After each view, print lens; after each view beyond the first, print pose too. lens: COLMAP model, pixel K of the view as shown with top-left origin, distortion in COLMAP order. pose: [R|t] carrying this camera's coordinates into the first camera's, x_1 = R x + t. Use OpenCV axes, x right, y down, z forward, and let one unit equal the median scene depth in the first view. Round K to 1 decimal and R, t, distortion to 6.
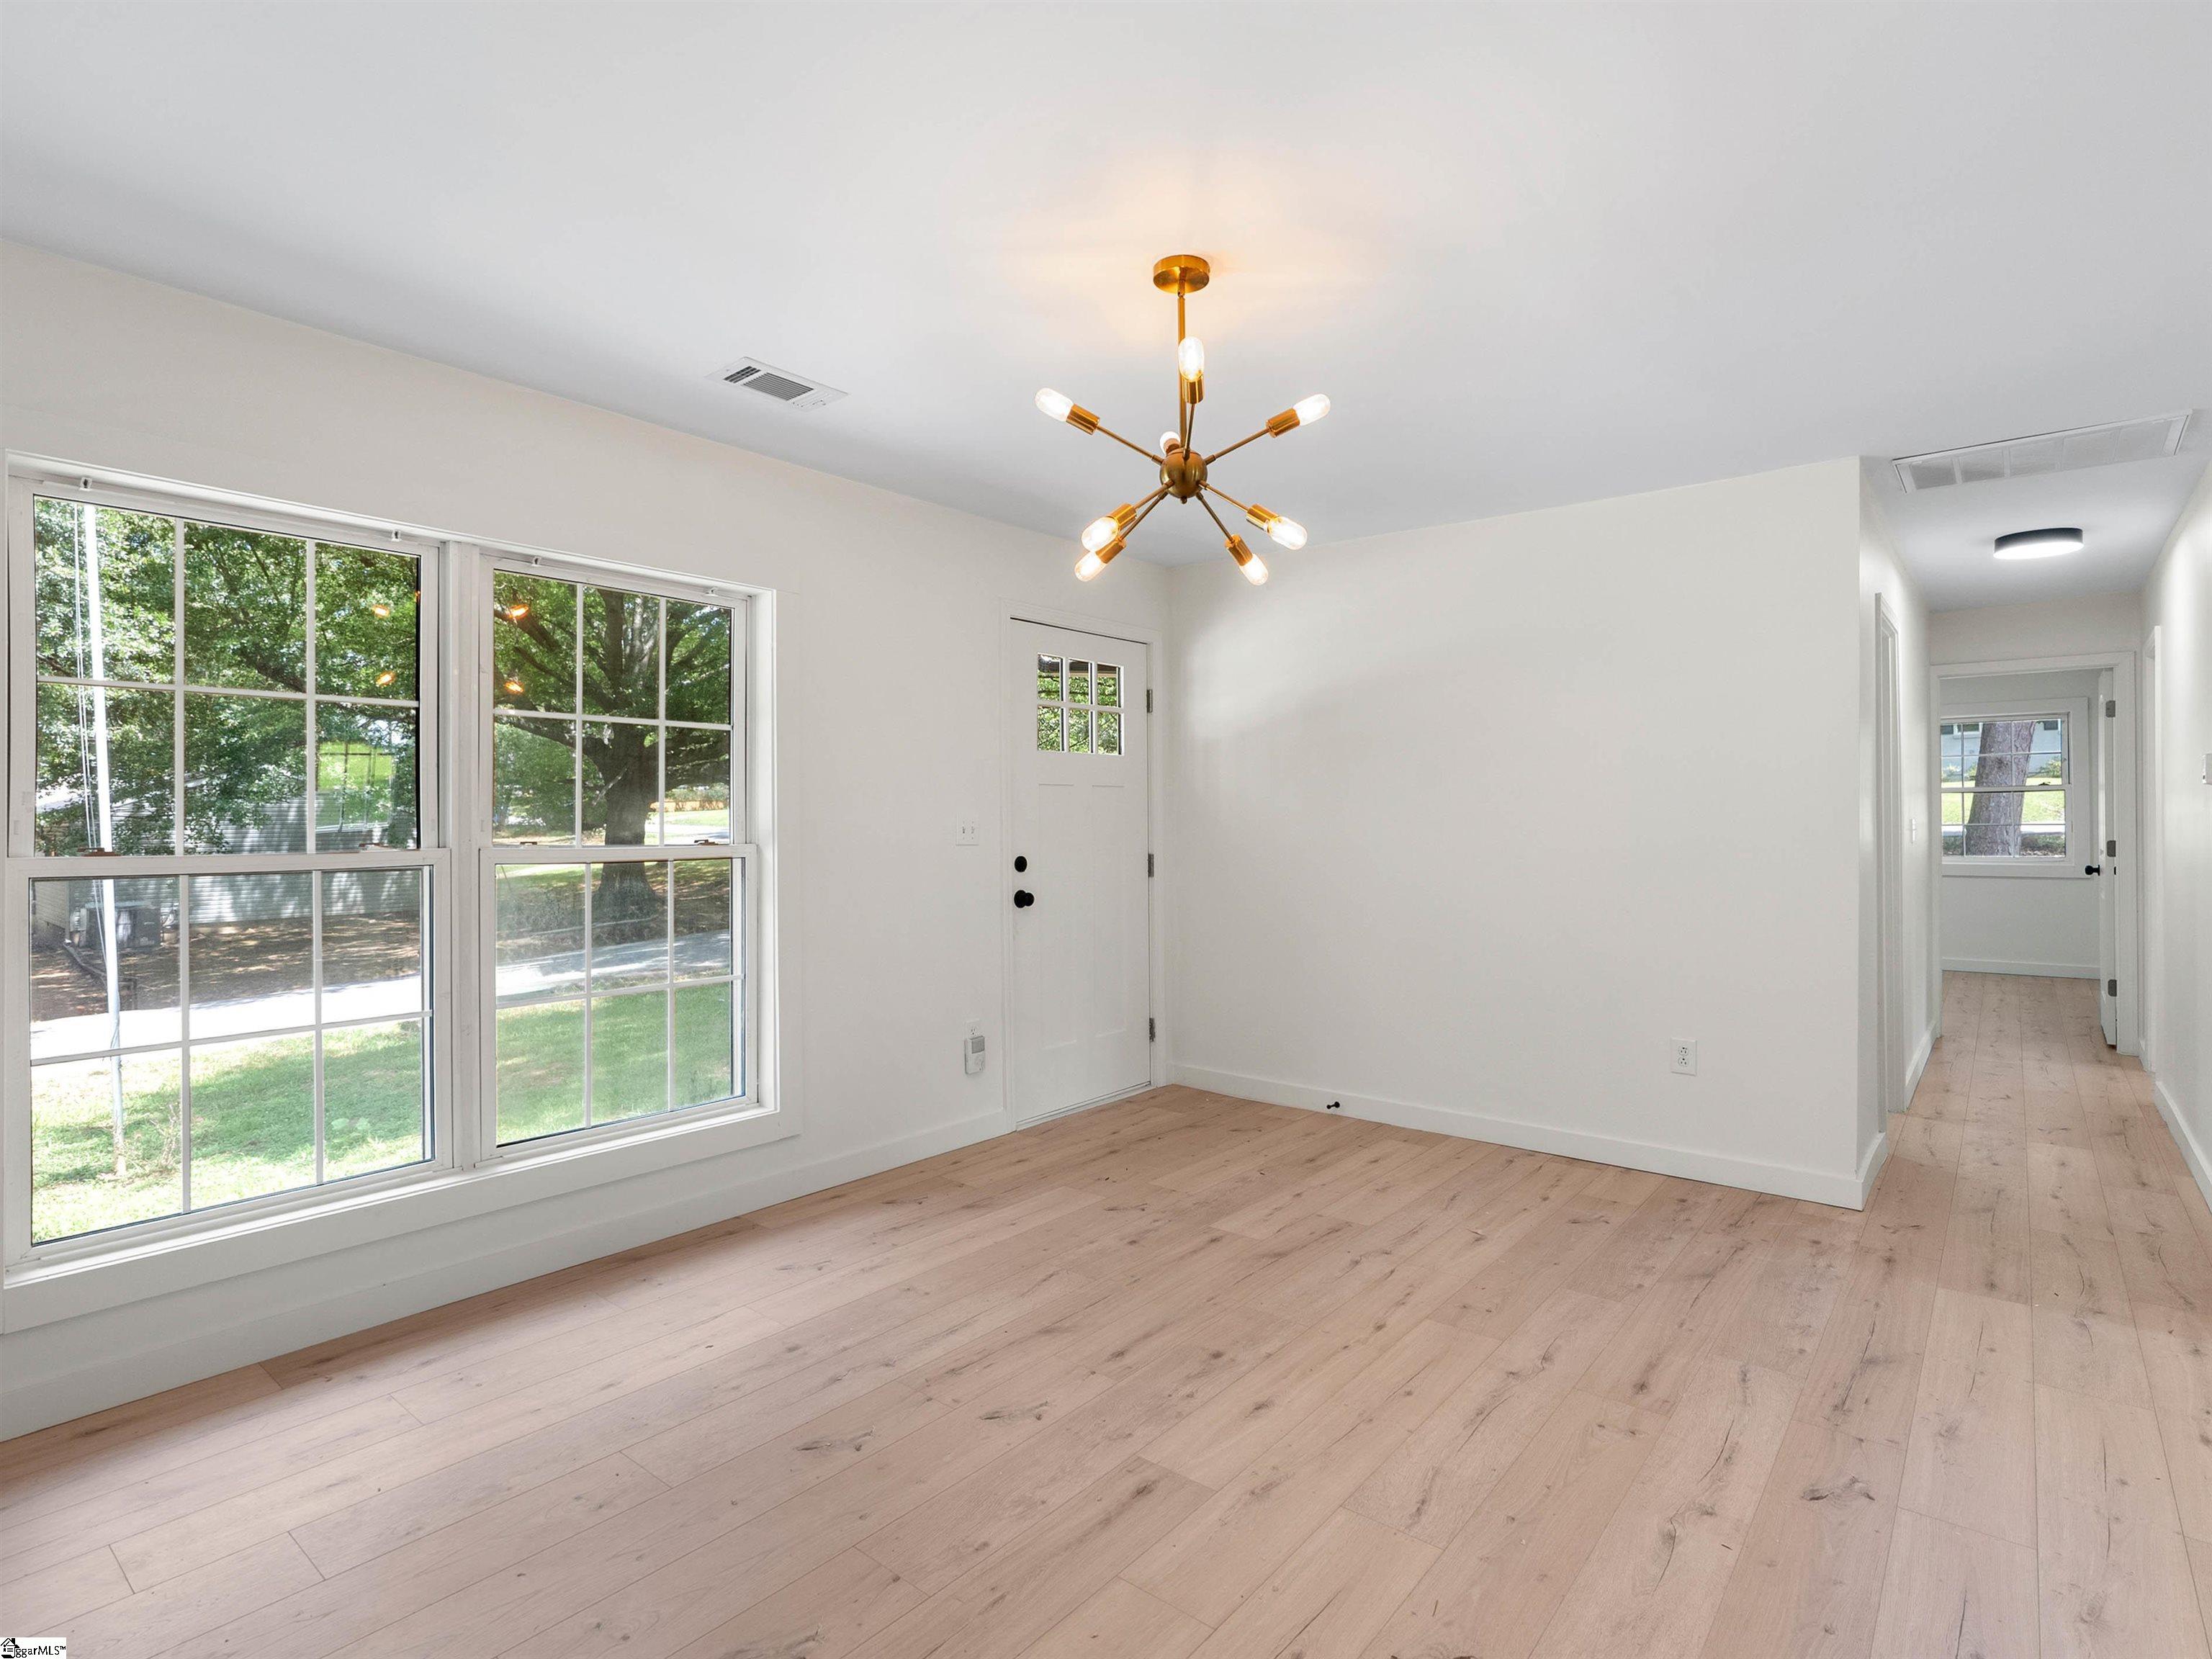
lens RADIAL K [[1130.9, 0, 1101.6], [0, 1130.9, 835.3], [0, 0, 1]] dist [-0.007868, 0.000717]
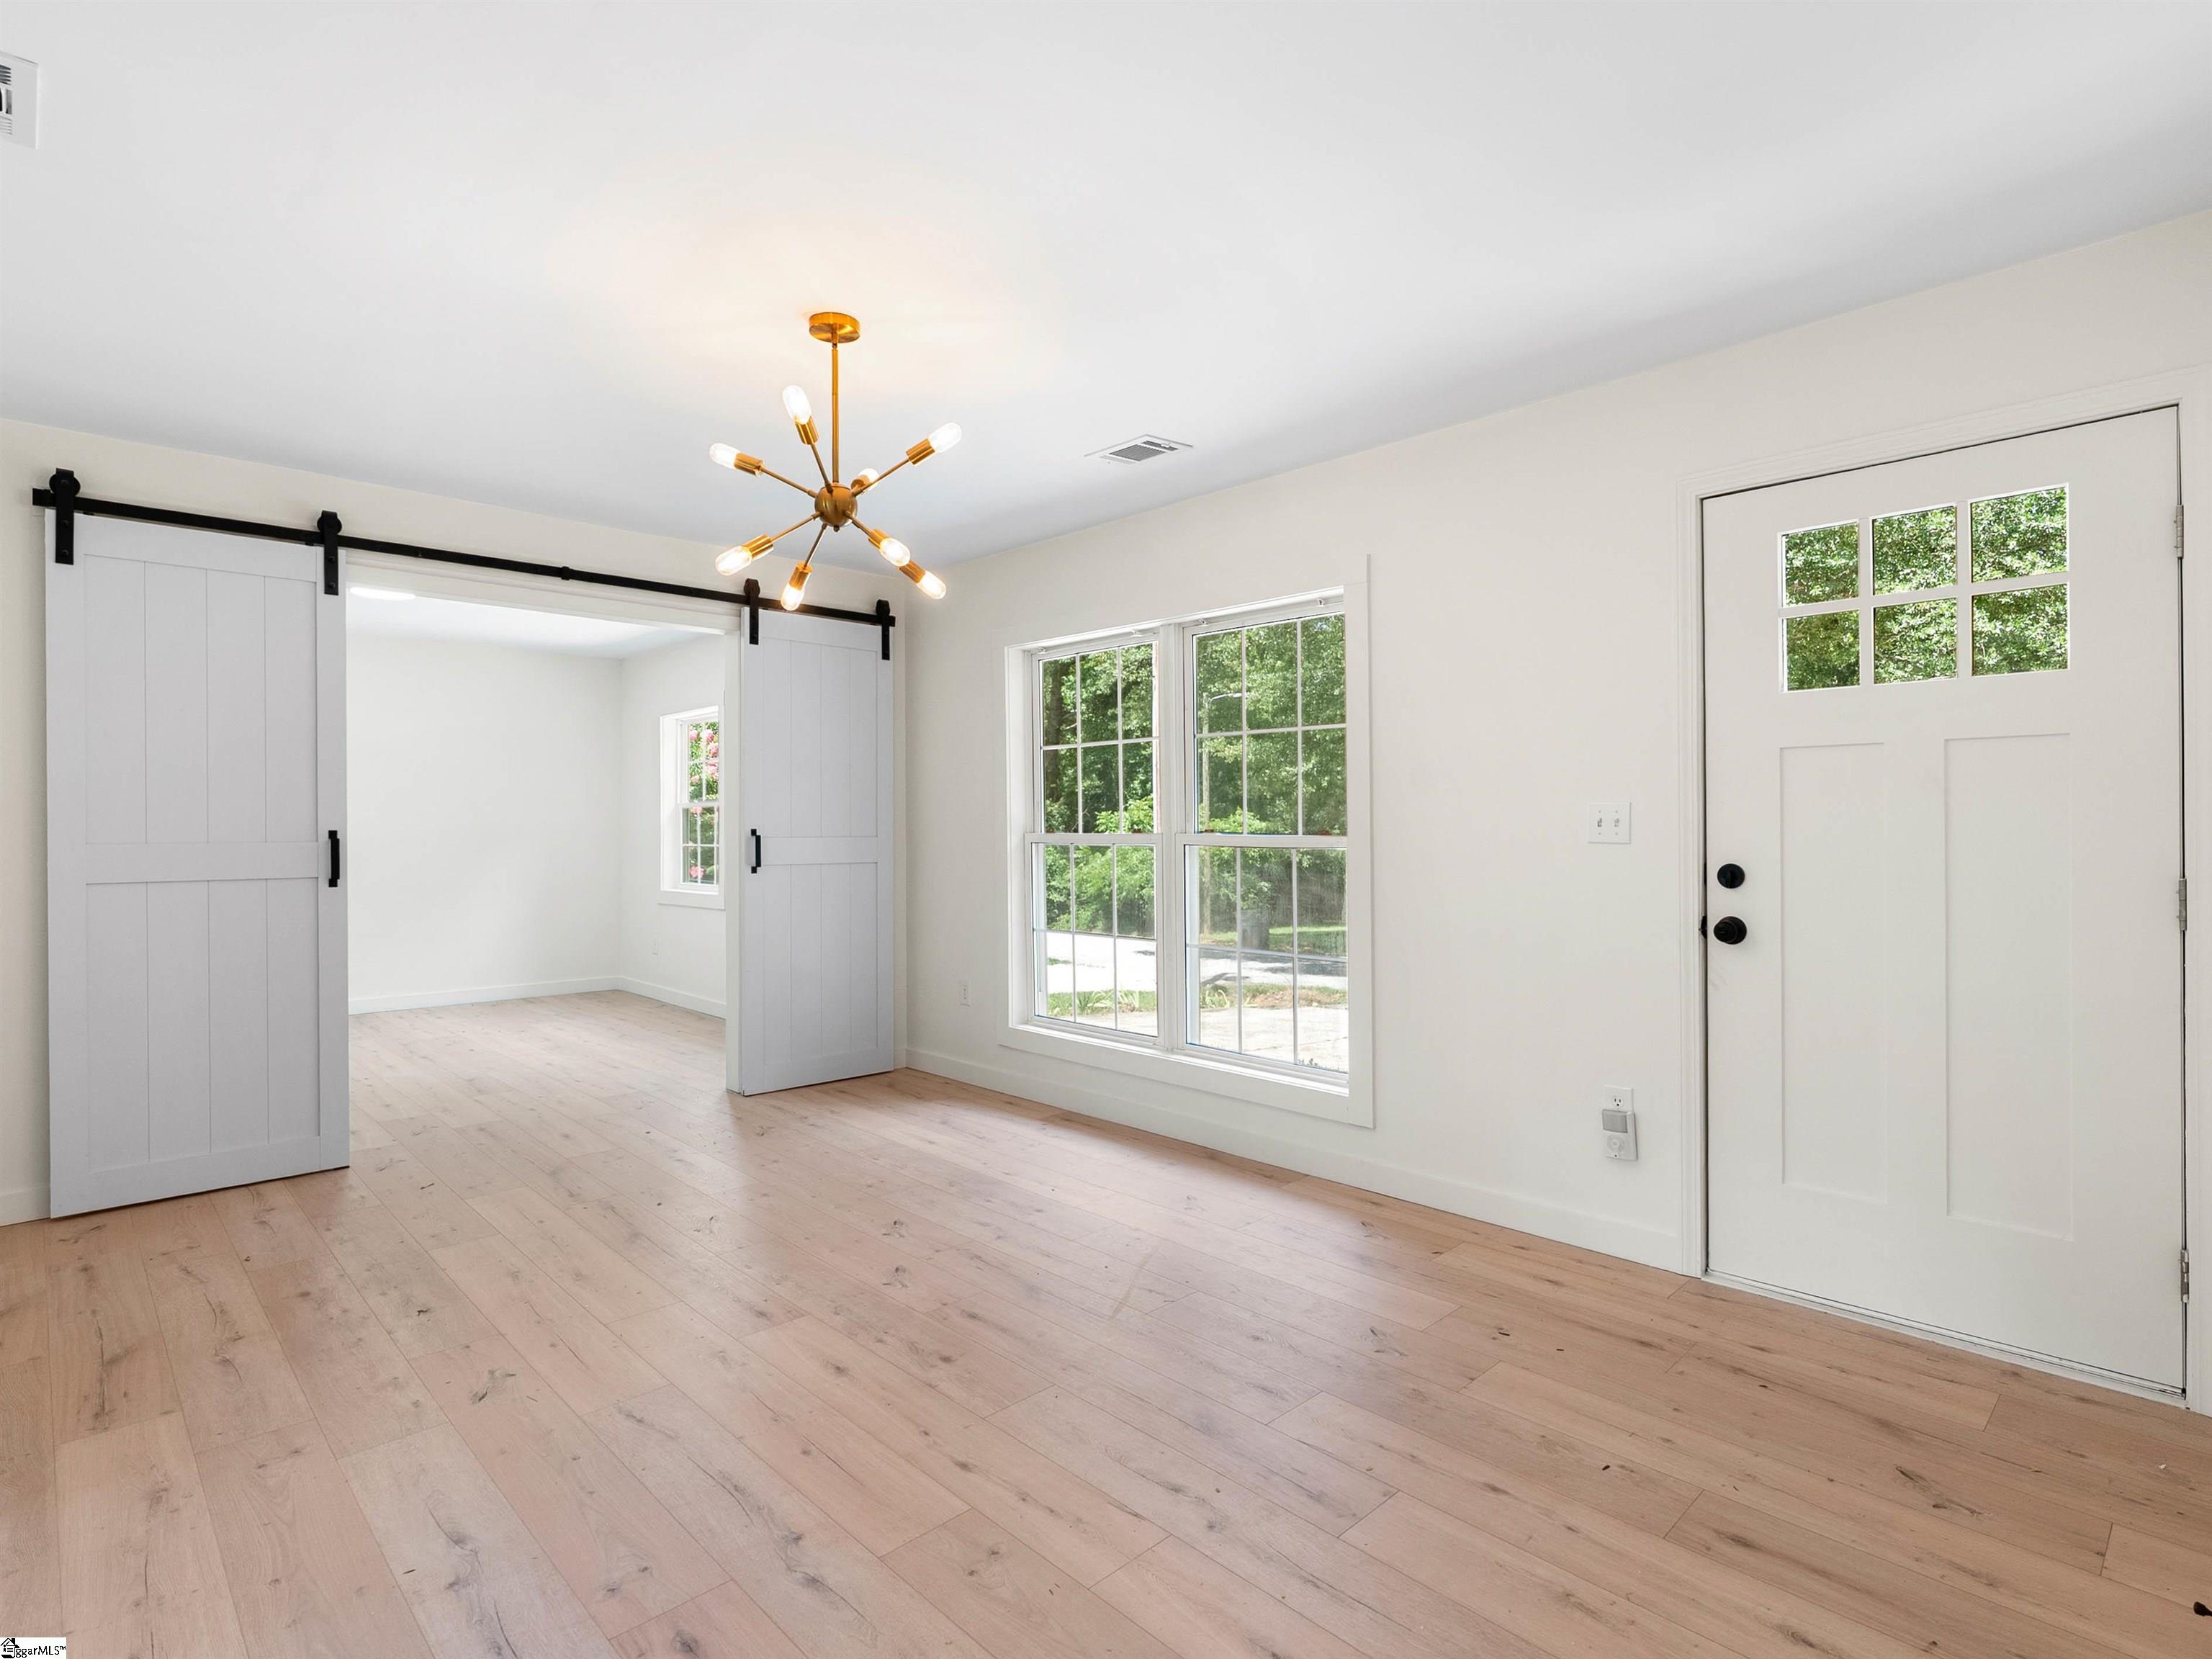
lens RADIAL K [[1130.9, 0, 1101.6], [0, 1130.9, 835.3], [0, 0, 1]] dist [-0.007868, 0.000717]
pose [[-0.119914, 0.014224, -0.992682, 0.788556], [-0.007402, 0.999857, 0.015221, -0.005735], [0.992757, 0.009173, -0.119791, 0.937765]]
